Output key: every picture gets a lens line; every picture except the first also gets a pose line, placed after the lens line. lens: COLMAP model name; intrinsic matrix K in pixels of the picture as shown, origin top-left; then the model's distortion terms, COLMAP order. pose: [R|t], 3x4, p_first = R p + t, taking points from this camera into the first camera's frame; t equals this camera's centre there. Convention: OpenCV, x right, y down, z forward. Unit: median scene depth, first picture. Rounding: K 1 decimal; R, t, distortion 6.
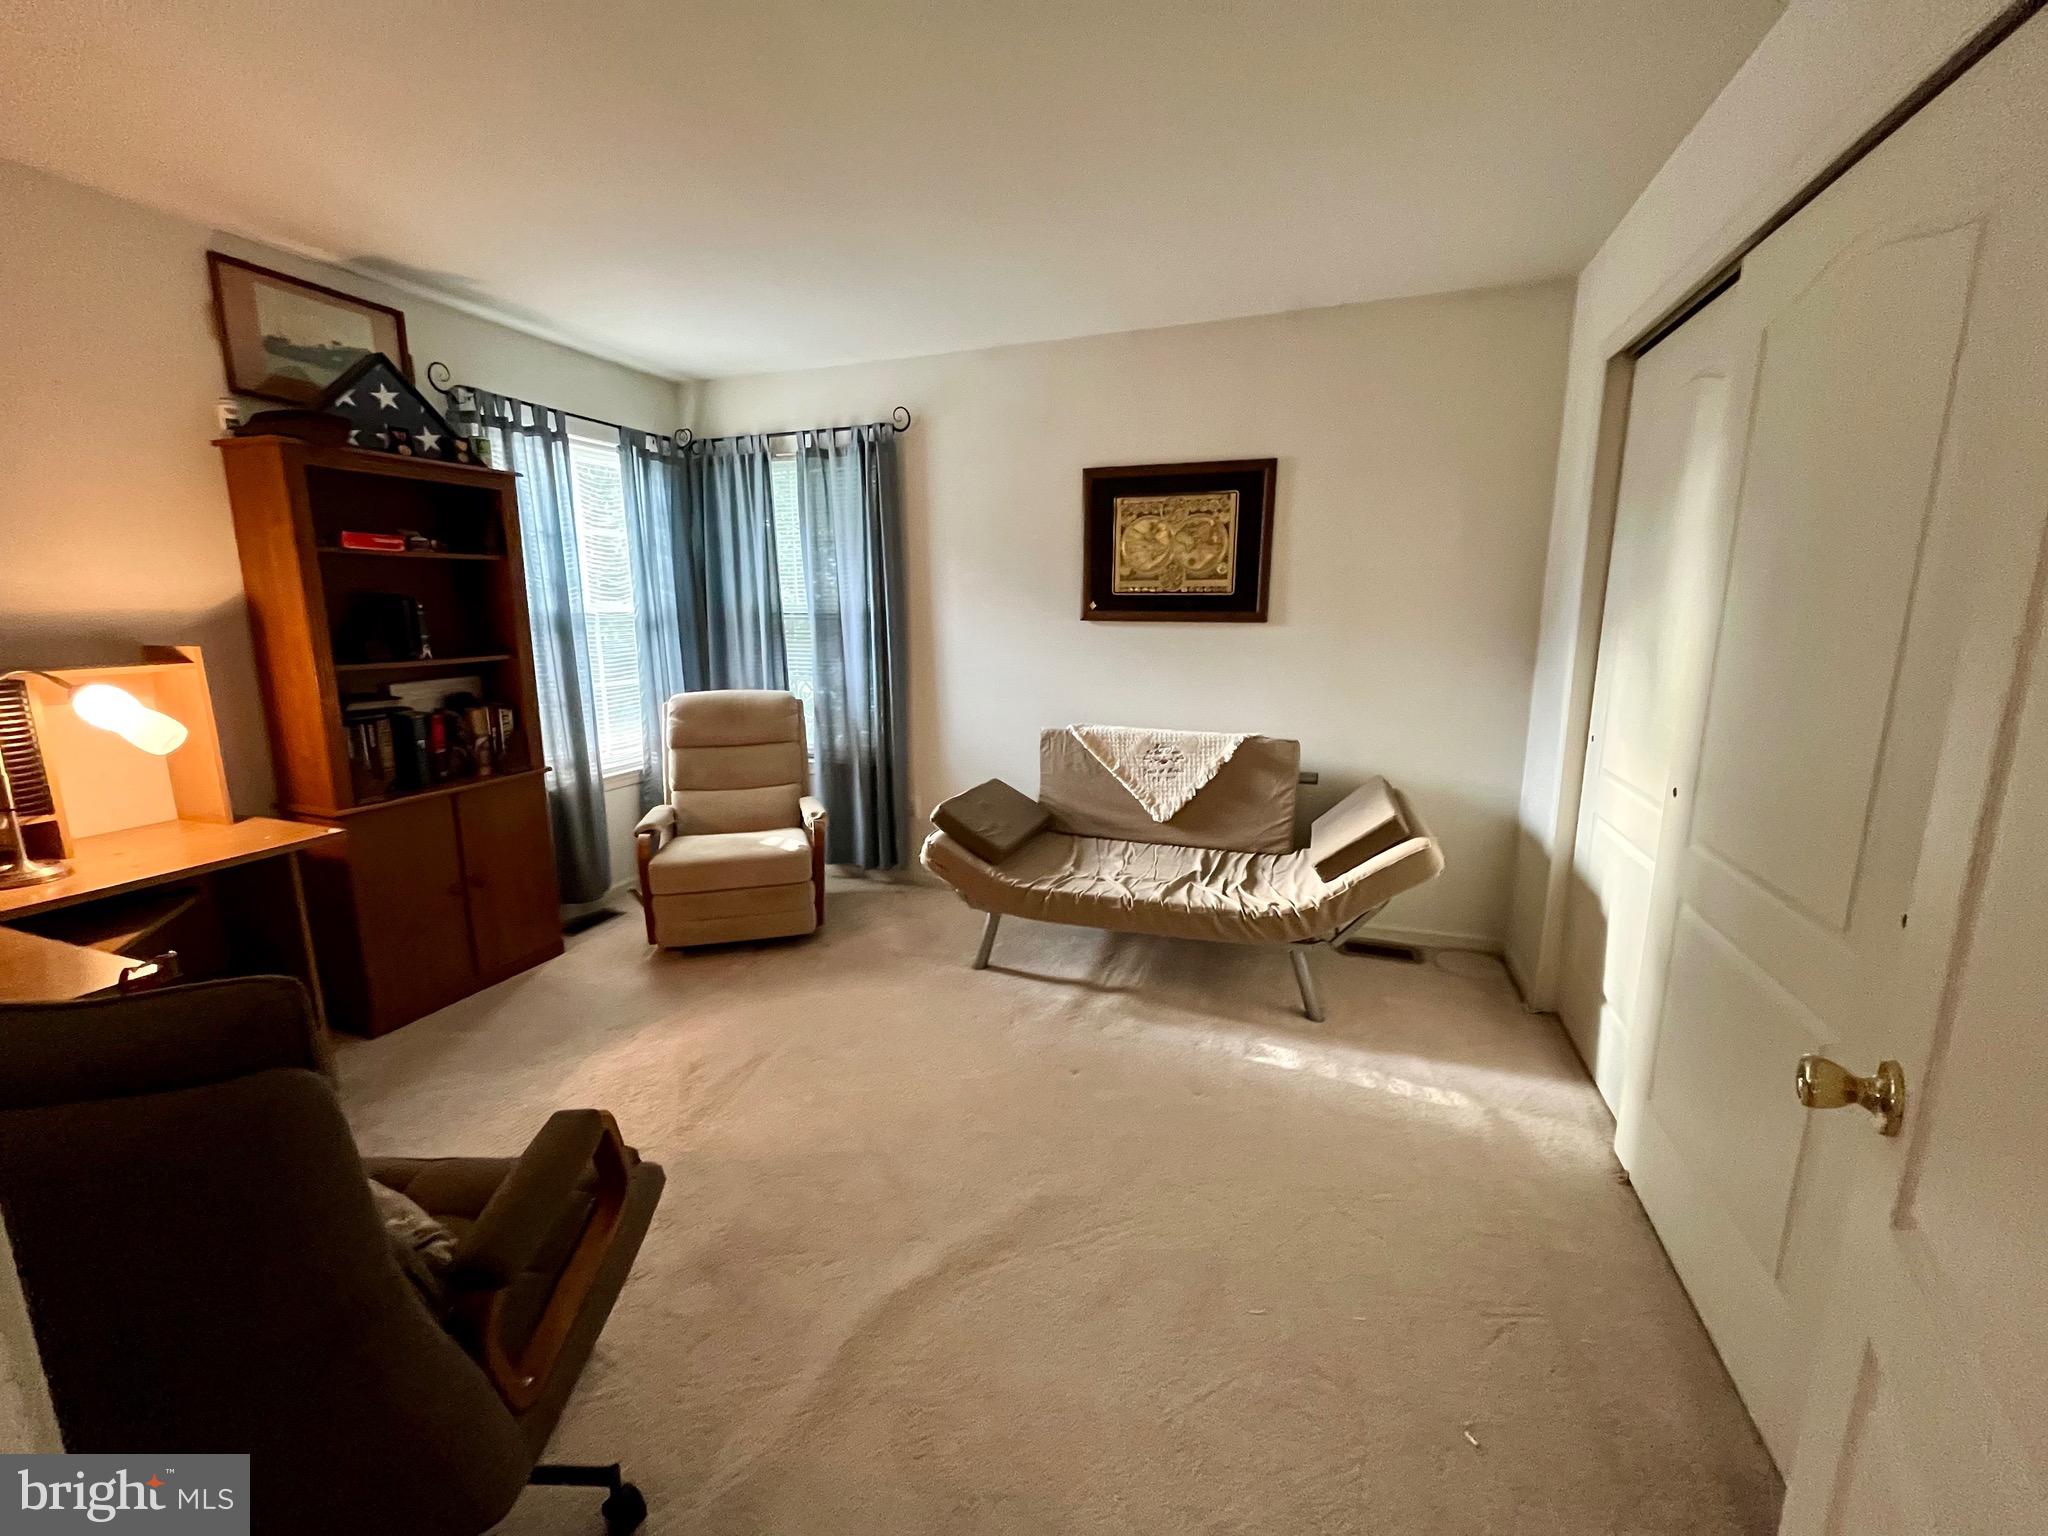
lens RADIAL K [[821.9, 0, 1030.5], [0, 821.9, 764.6], [0, 0, 1]] dist [-0.005198, 0.000153]
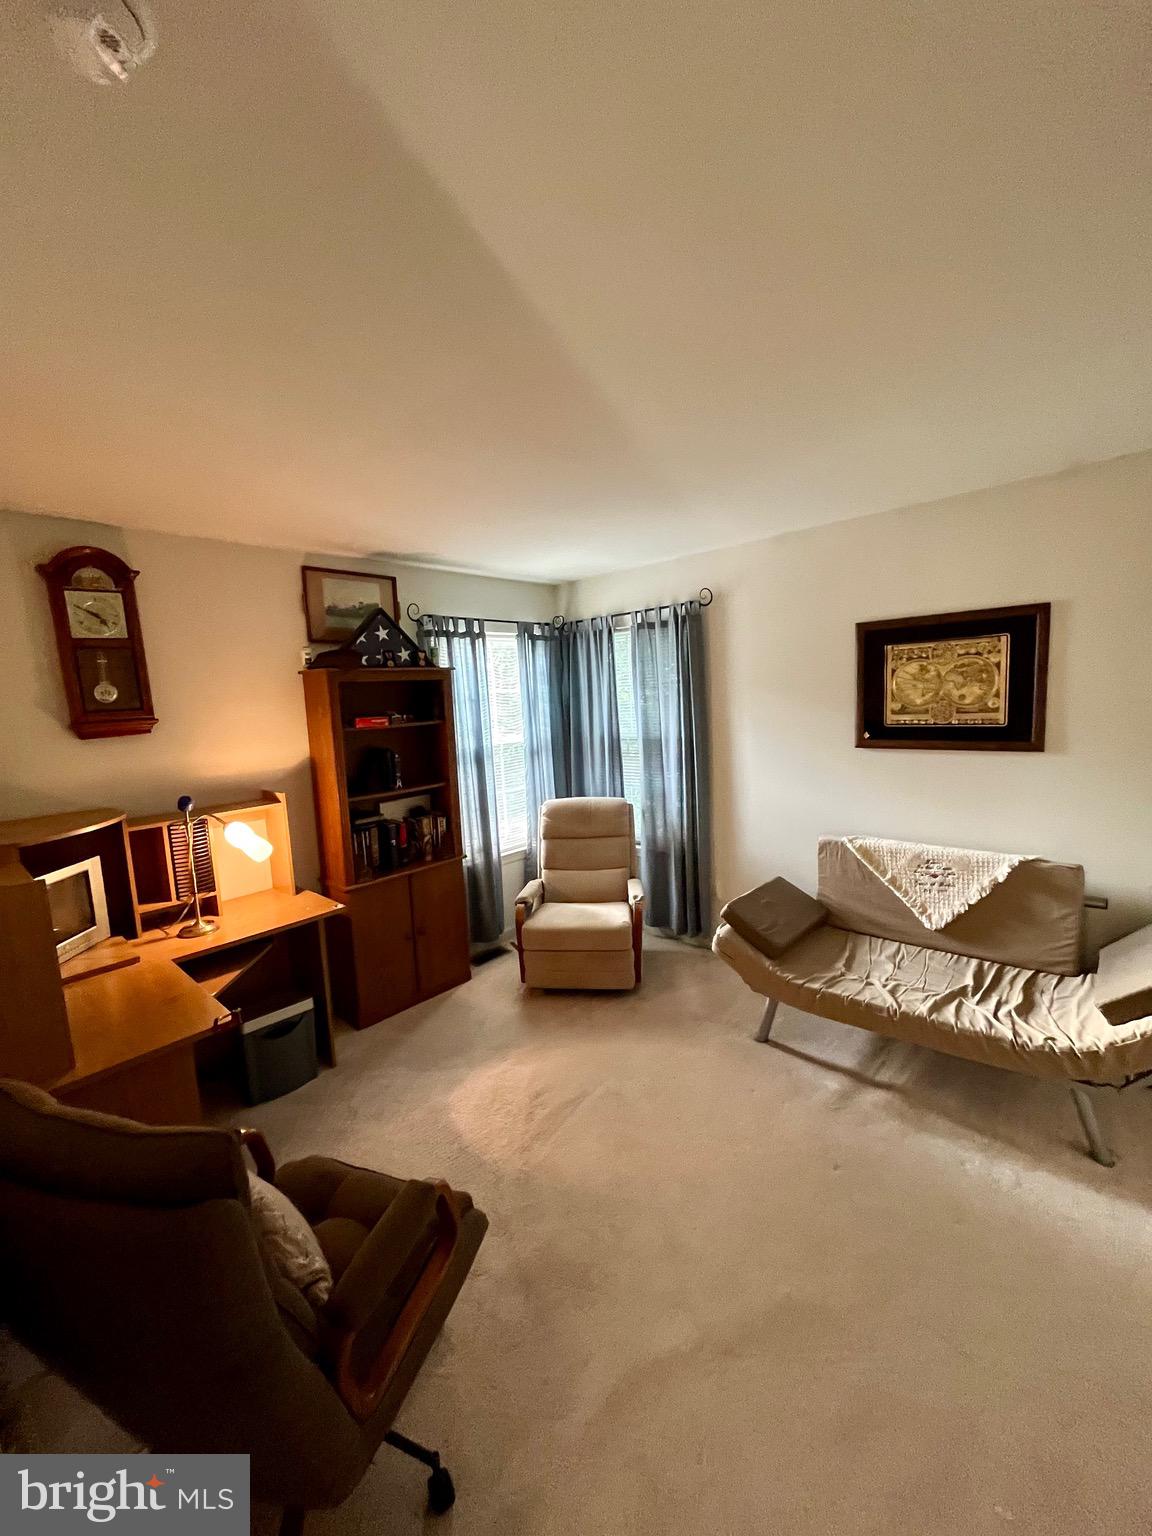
lens RADIAL K [[616.4, 0, 574.0], [0, 616.4, 766.6], [0, 0, 1]] dist [-0.005198, 0.000153]
pose [[0.918036, -0.001113, -0.396497, 0.044634], [-0.024635, 0.997904, -0.059841, -0.093487], [0.395732, 0.064704, 0.916084, 0.028749]]
